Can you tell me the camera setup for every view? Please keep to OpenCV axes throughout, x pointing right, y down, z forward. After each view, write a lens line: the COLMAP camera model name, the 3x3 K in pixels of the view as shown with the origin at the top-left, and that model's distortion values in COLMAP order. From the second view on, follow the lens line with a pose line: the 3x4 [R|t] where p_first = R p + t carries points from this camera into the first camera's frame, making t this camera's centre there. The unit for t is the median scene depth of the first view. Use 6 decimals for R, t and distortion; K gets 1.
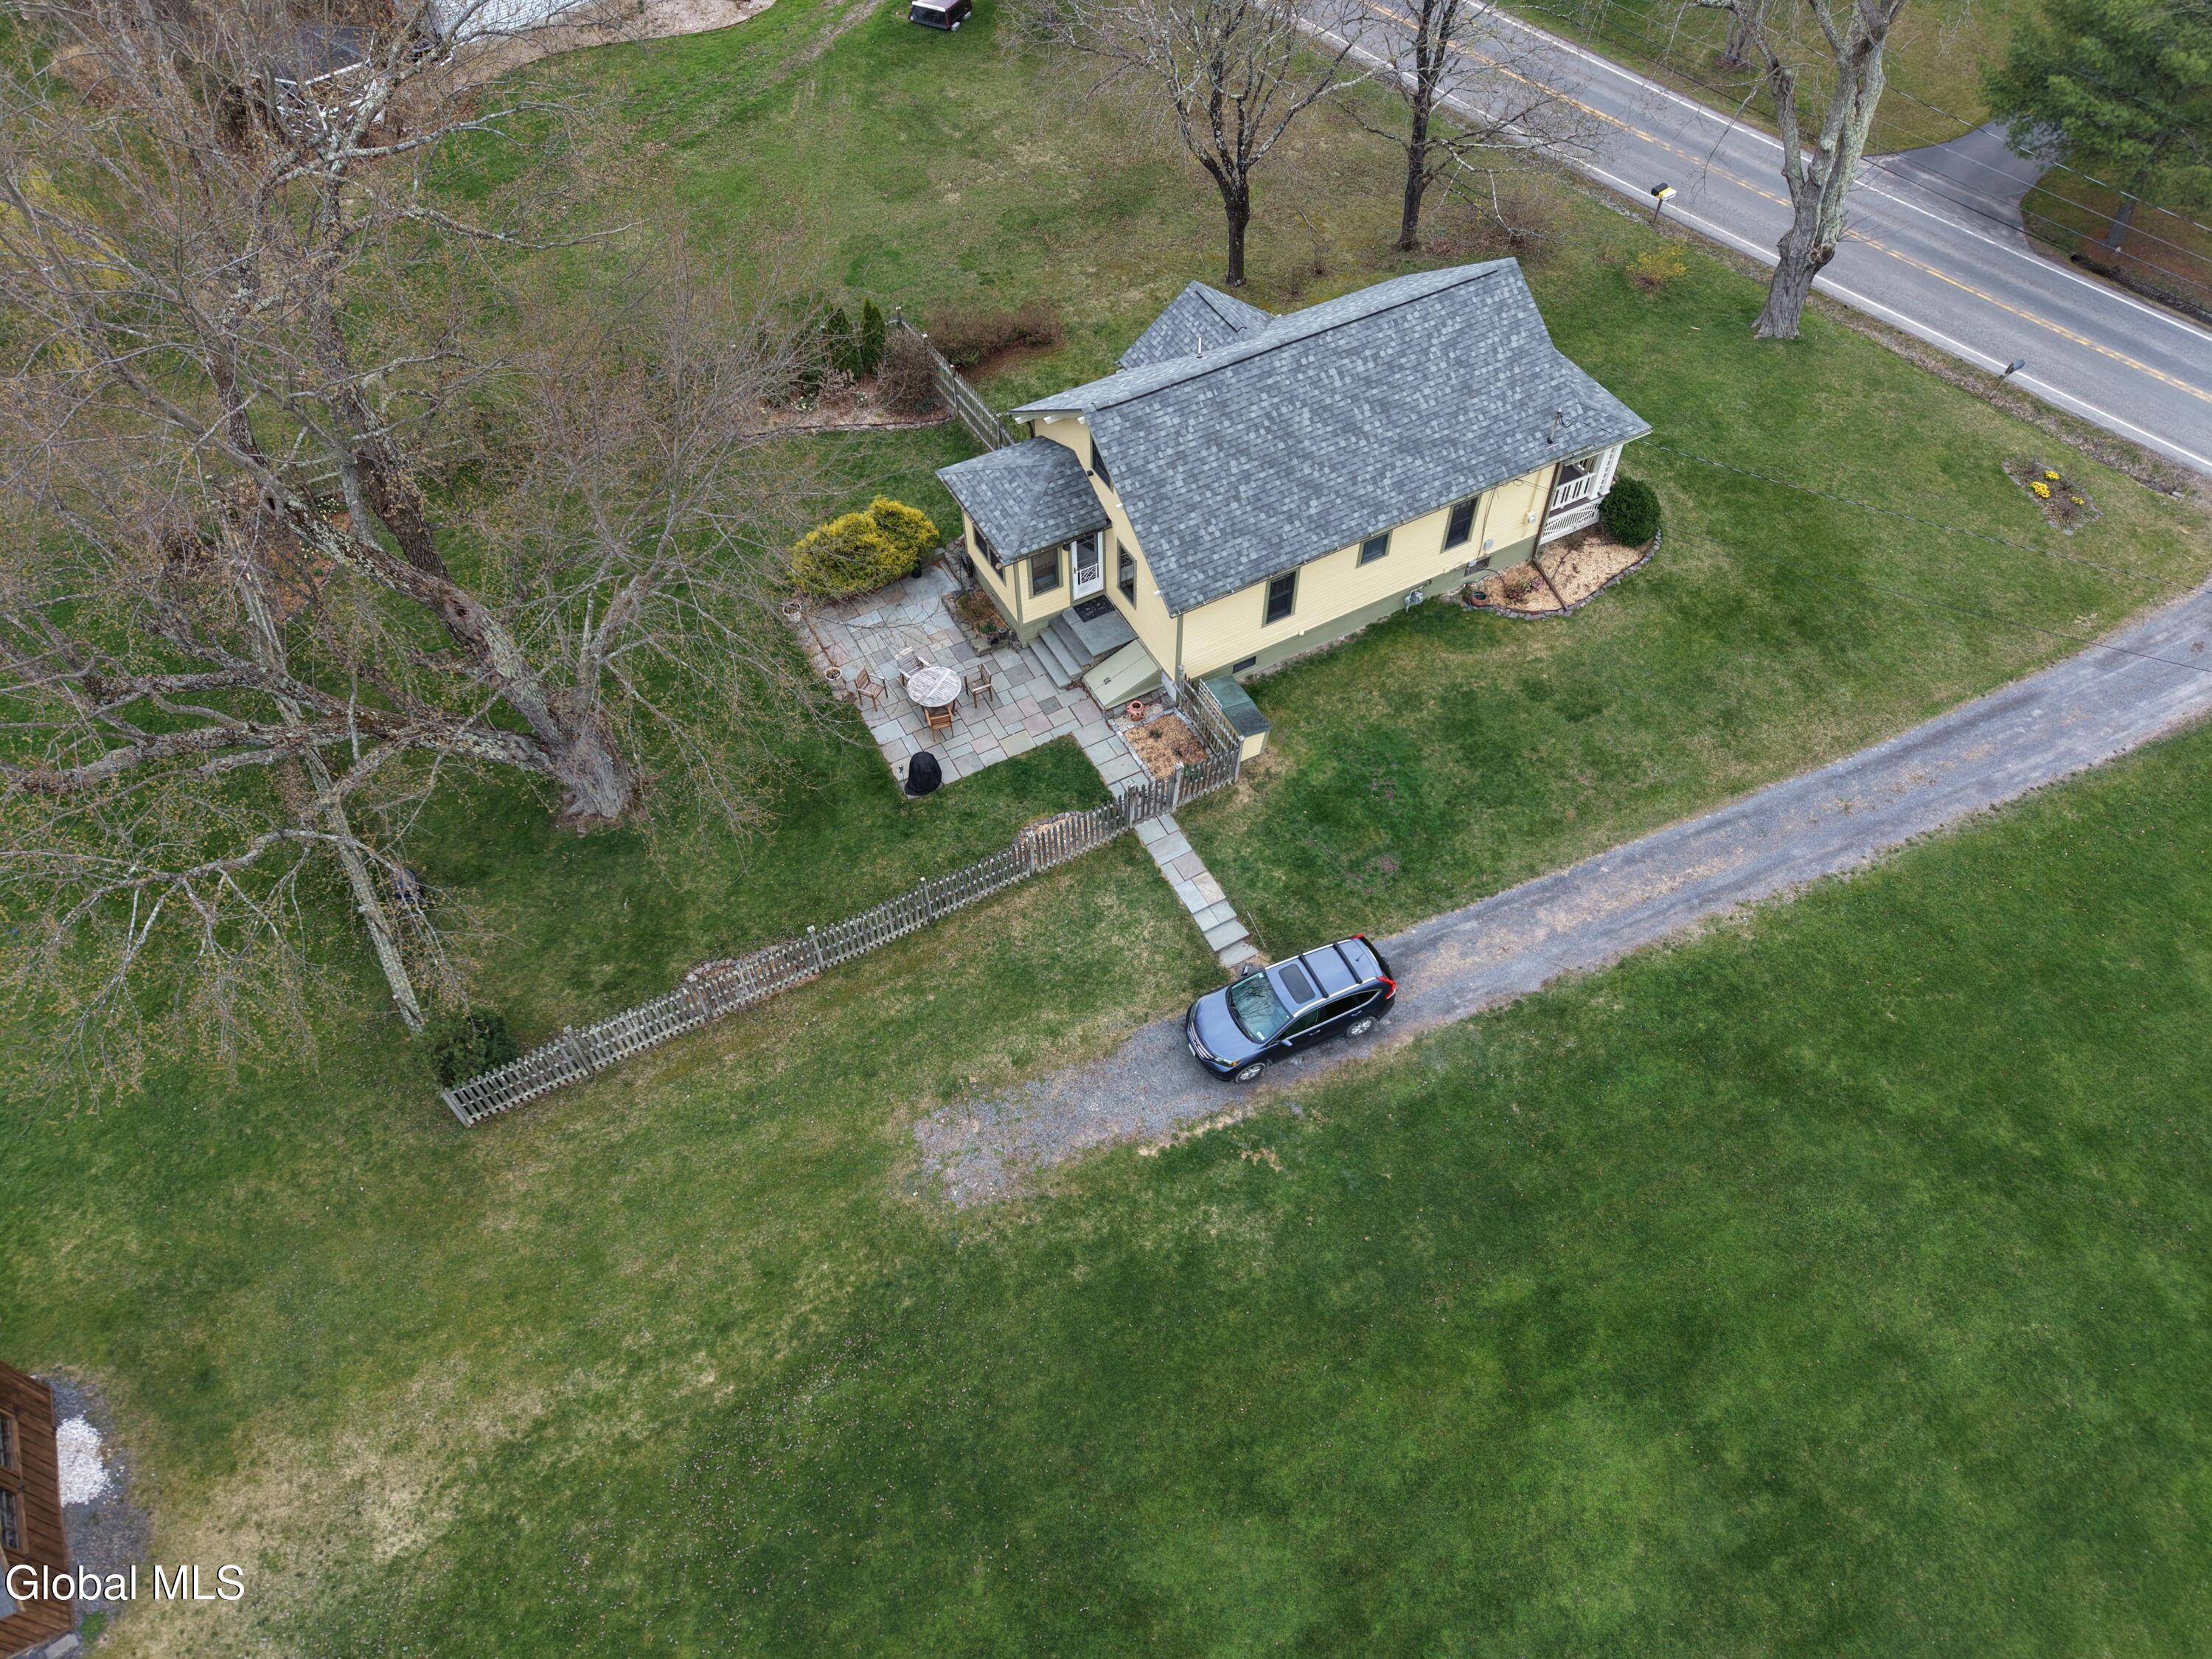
lens RADIAL K [[1498.7, 0, 1121.6], [0, 1498.7, 828.3], [0, 0, 1]] dist [0.051221, -0.041048]
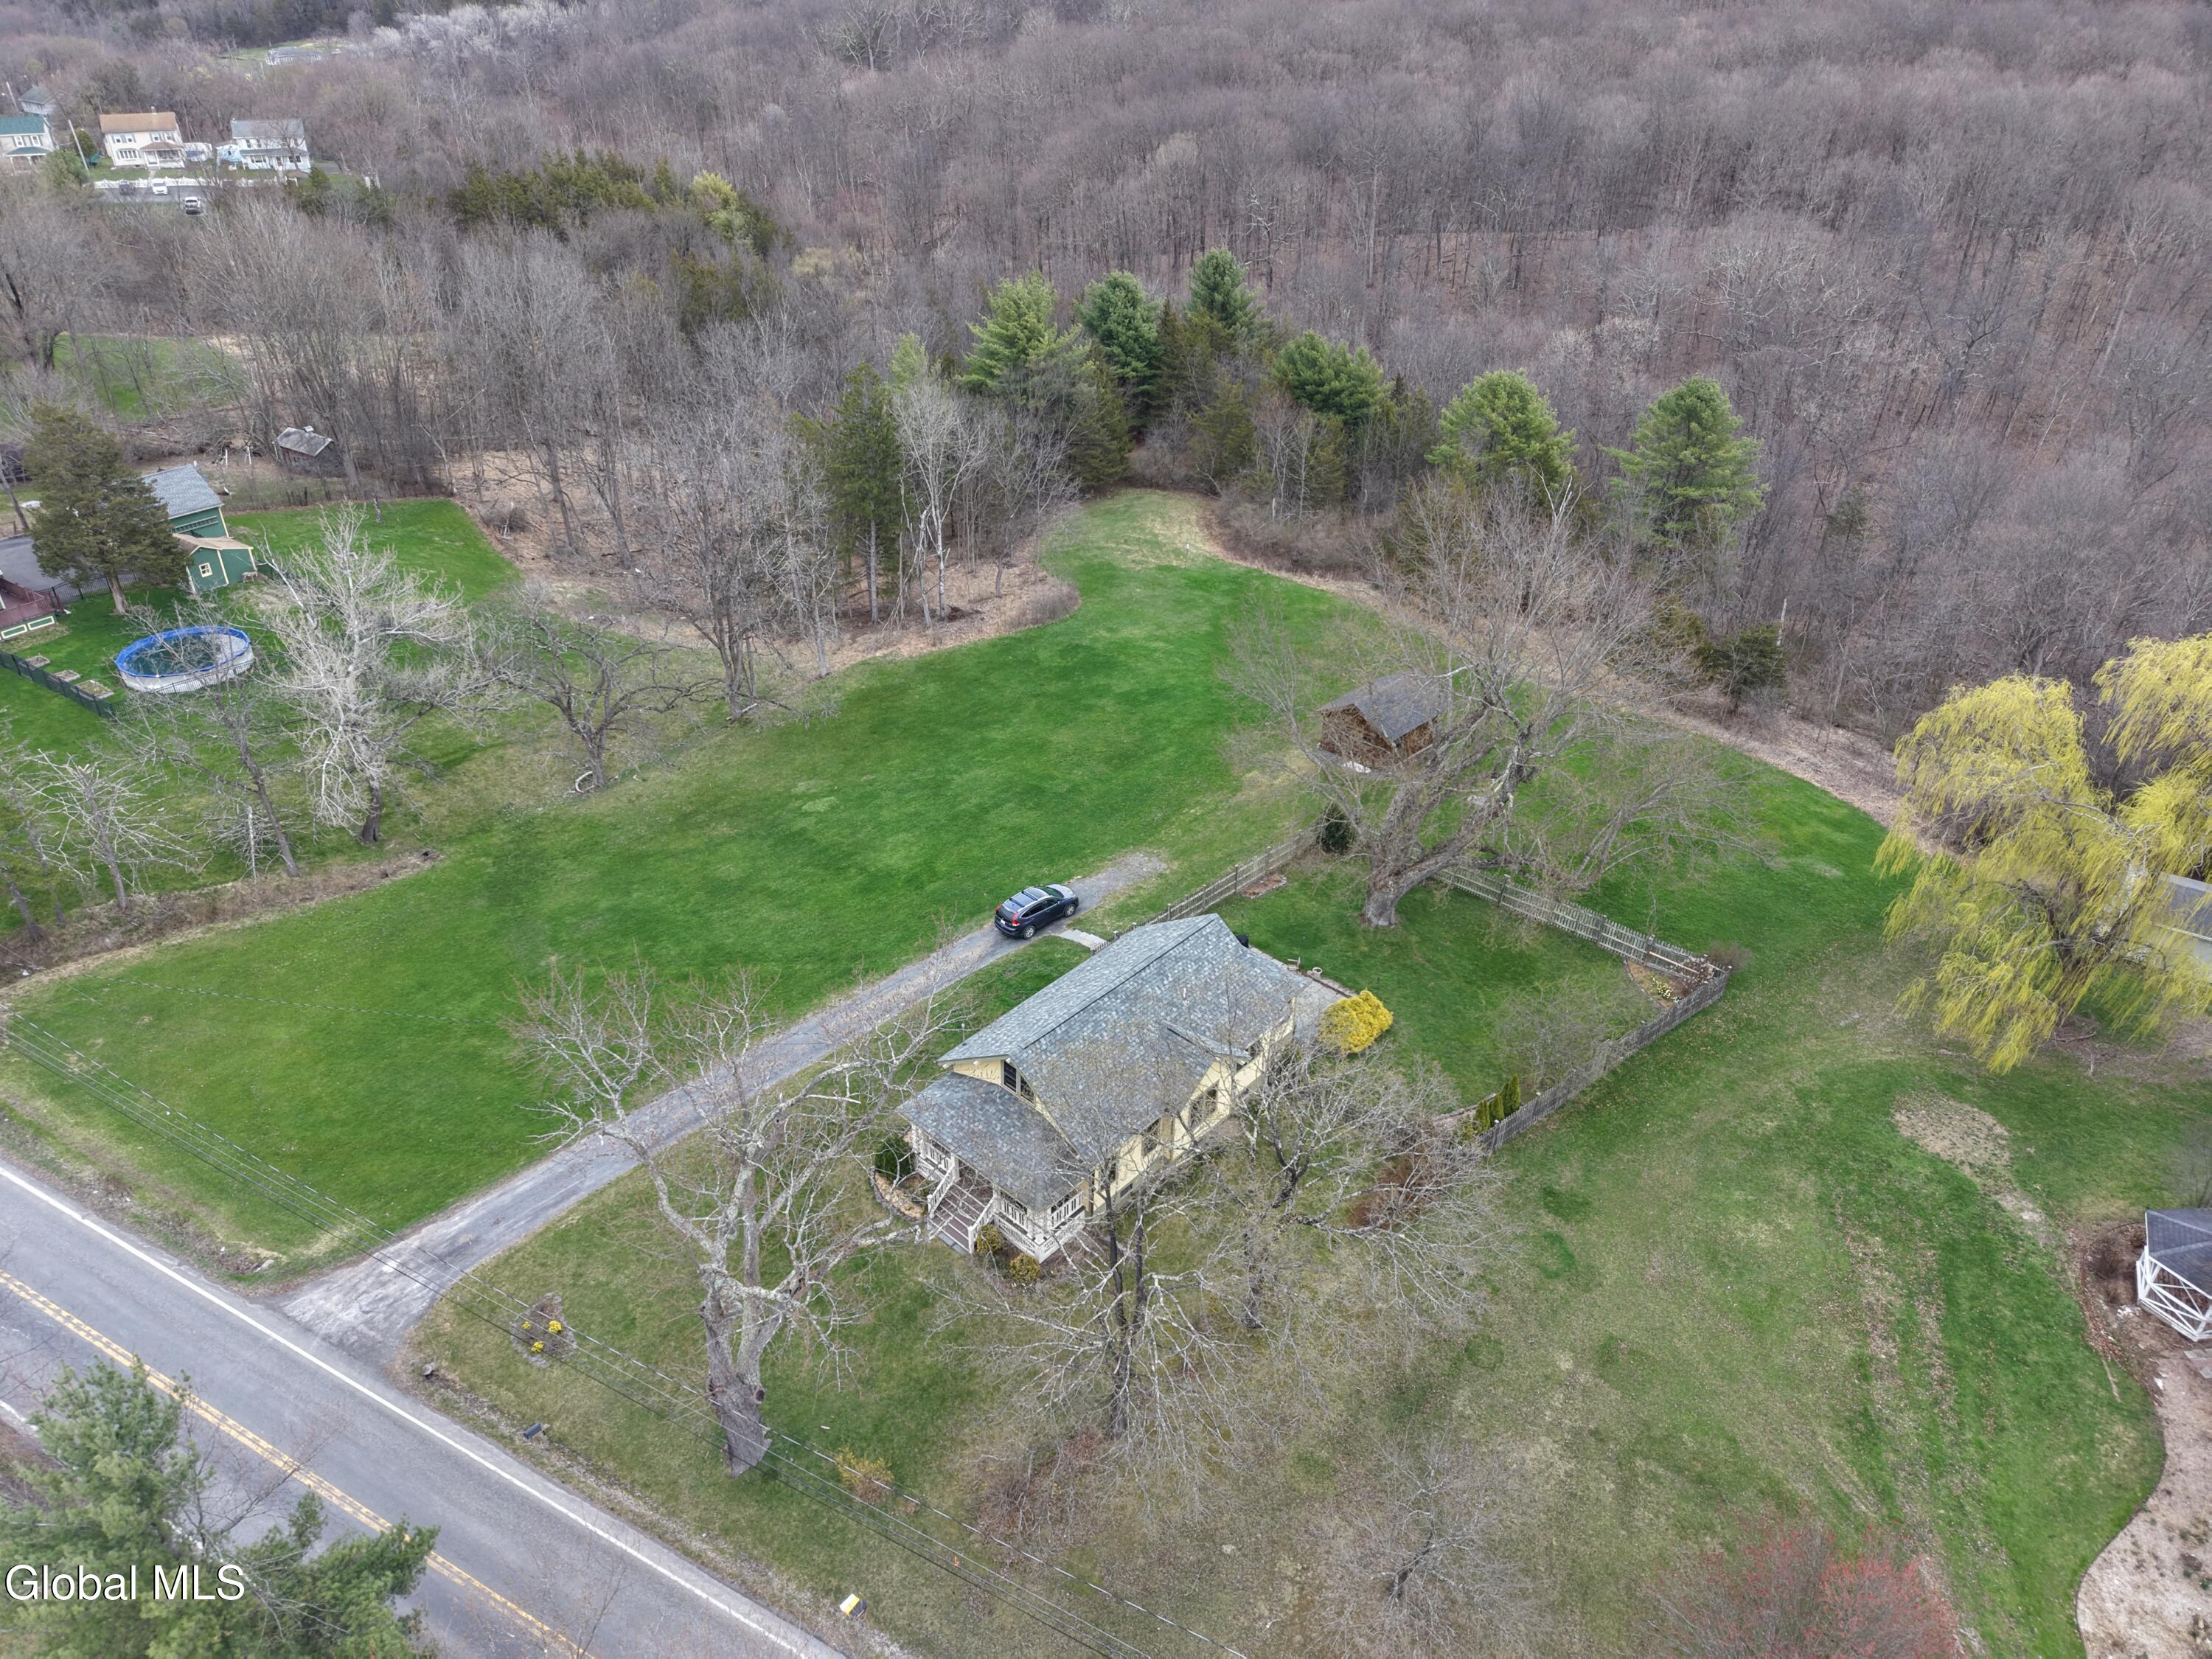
lens RADIAL K [[1473.2, 0, 1106.0], [0, 1473.2, 829.5], [0, 0, 1]] dist [0.041798, -0.034891]
pose [[-0.949038, 0.150180, -0.277079, 0.567231], [-0.263084, 0.106574, 0.958868, -1.902891], [0.173532, 0.982898, -0.061633, 0.943275]]
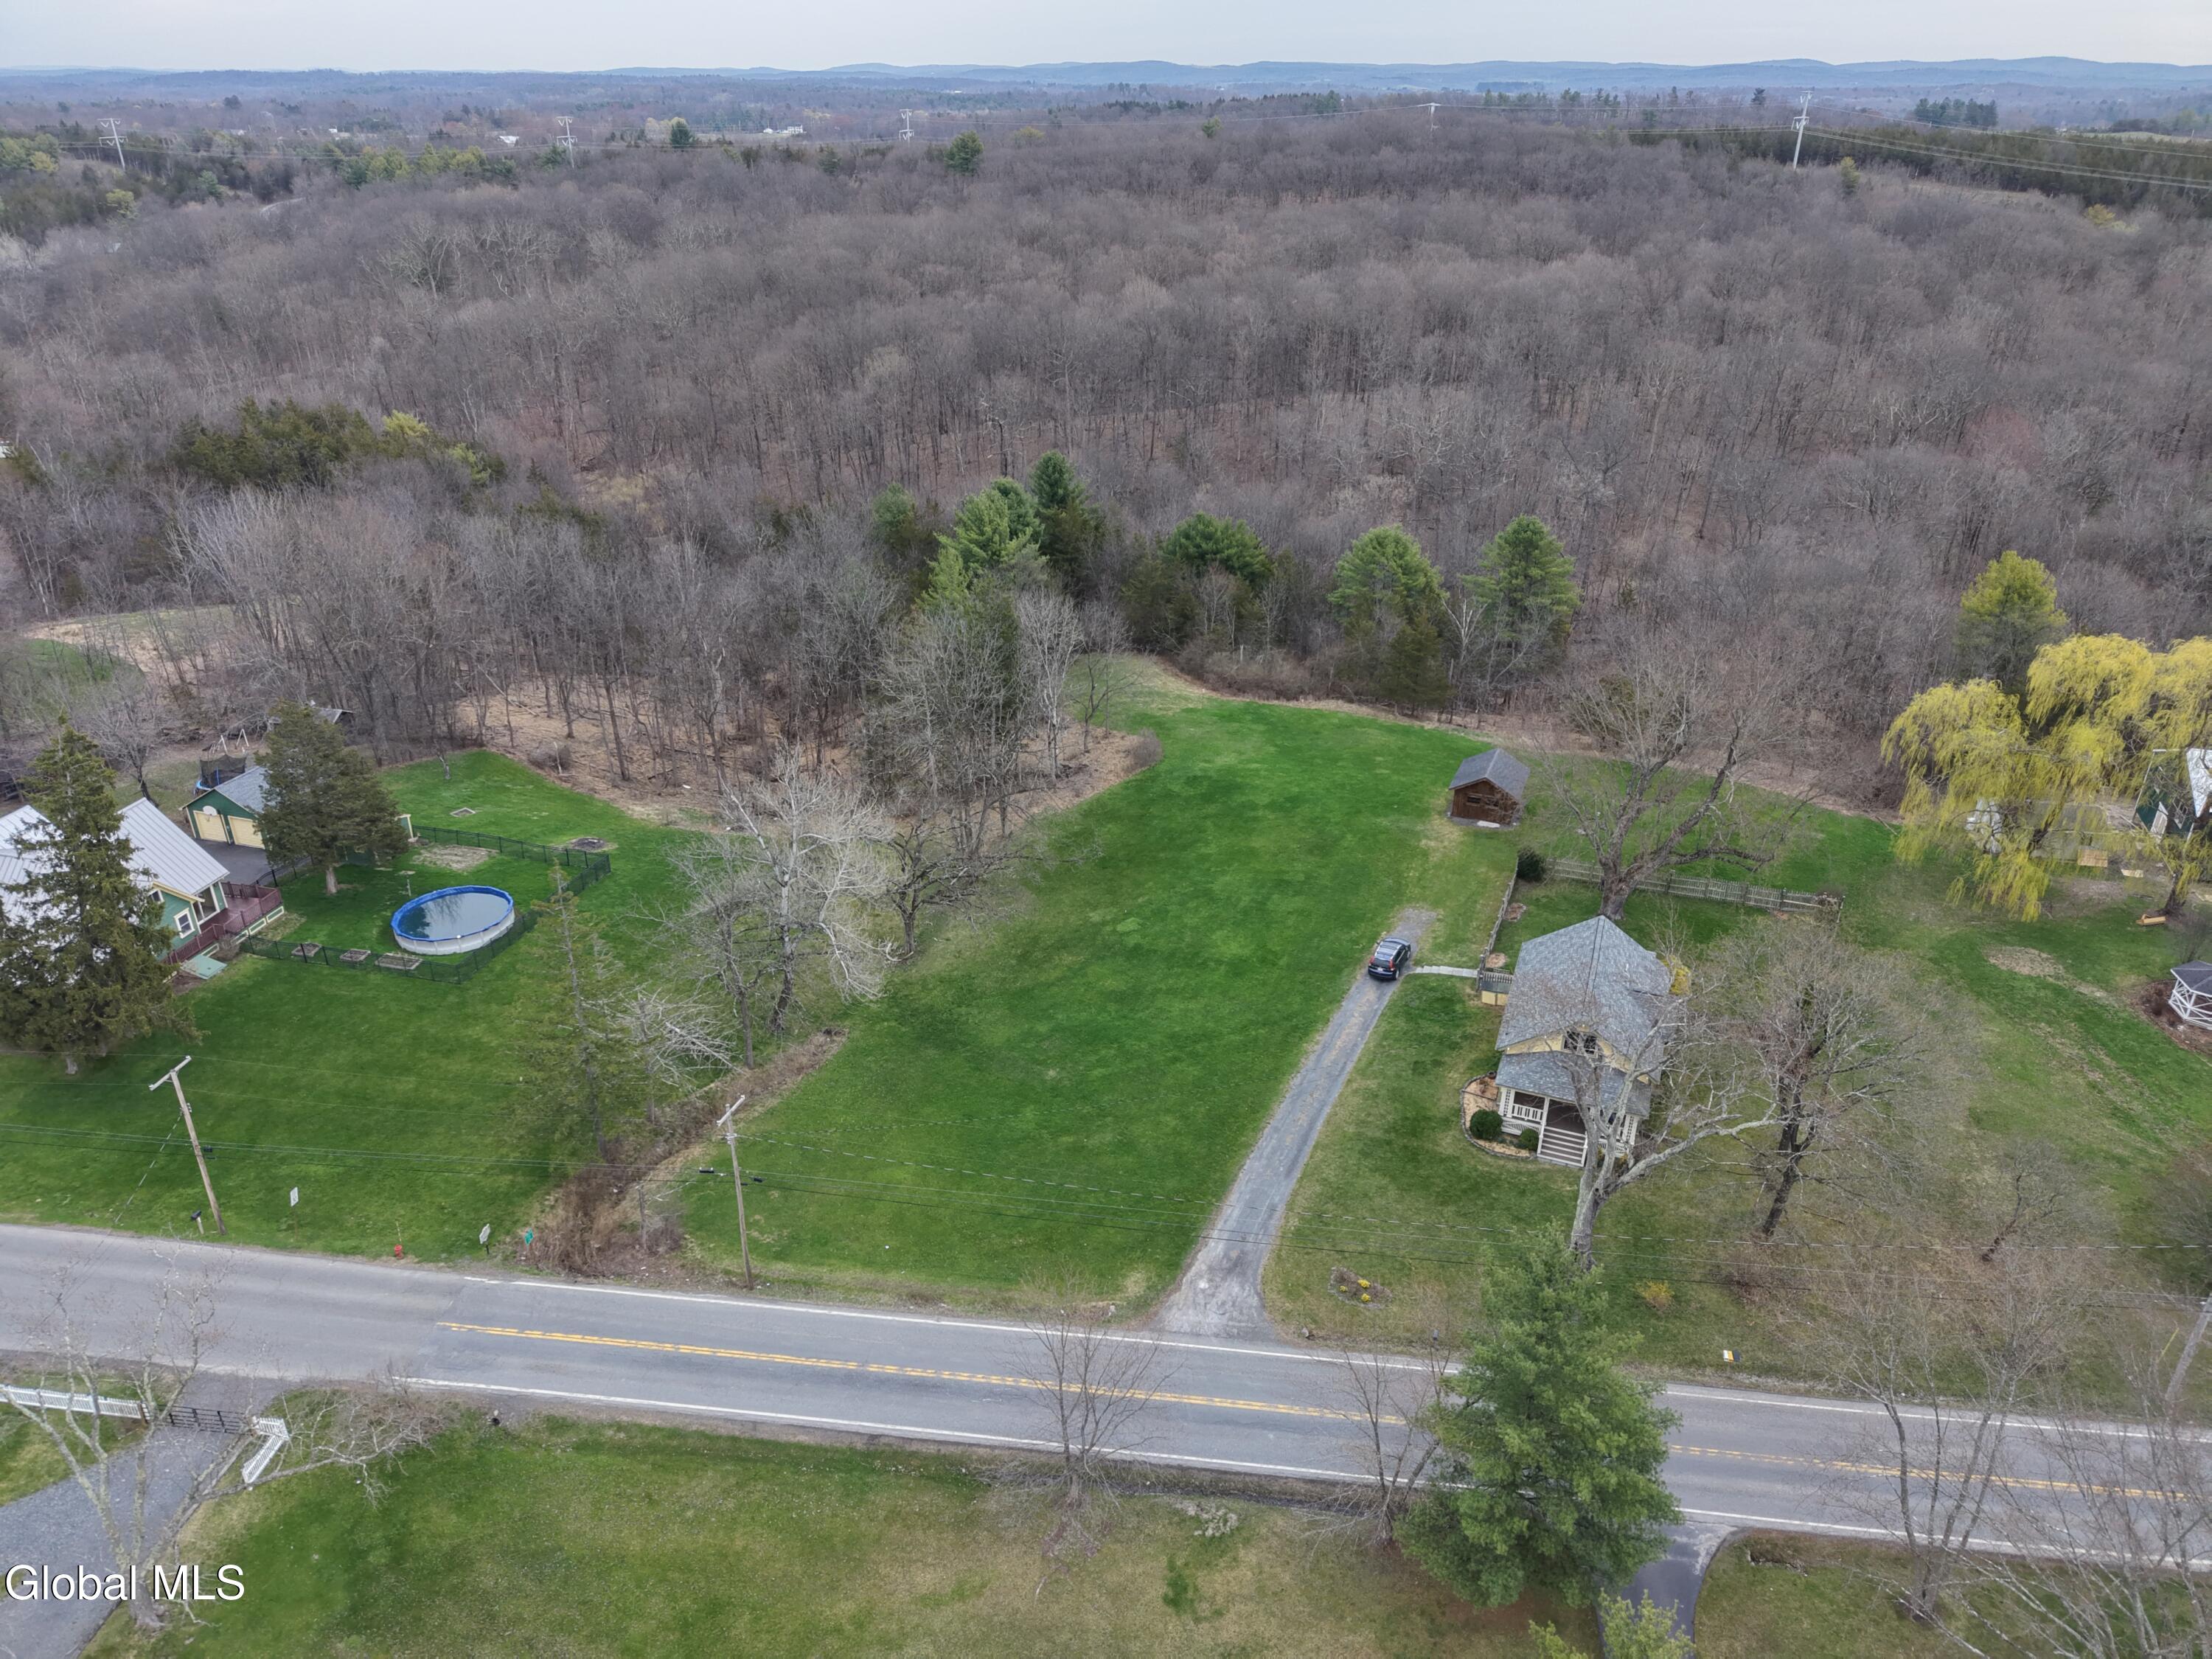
lens RADIAL K [[1473.2, 0, 1106.0], [0, 1473.2, 829.5], [0, 0, 1]] dist [0.041798, -0.034891]
pose [[-0.769912, 0.269142, -0.578618, 2.024969], [-0.516455, 0.269809, 0.812698, -1.903256], [0.374847, 0.924535, -0.068730, 0.680847]]
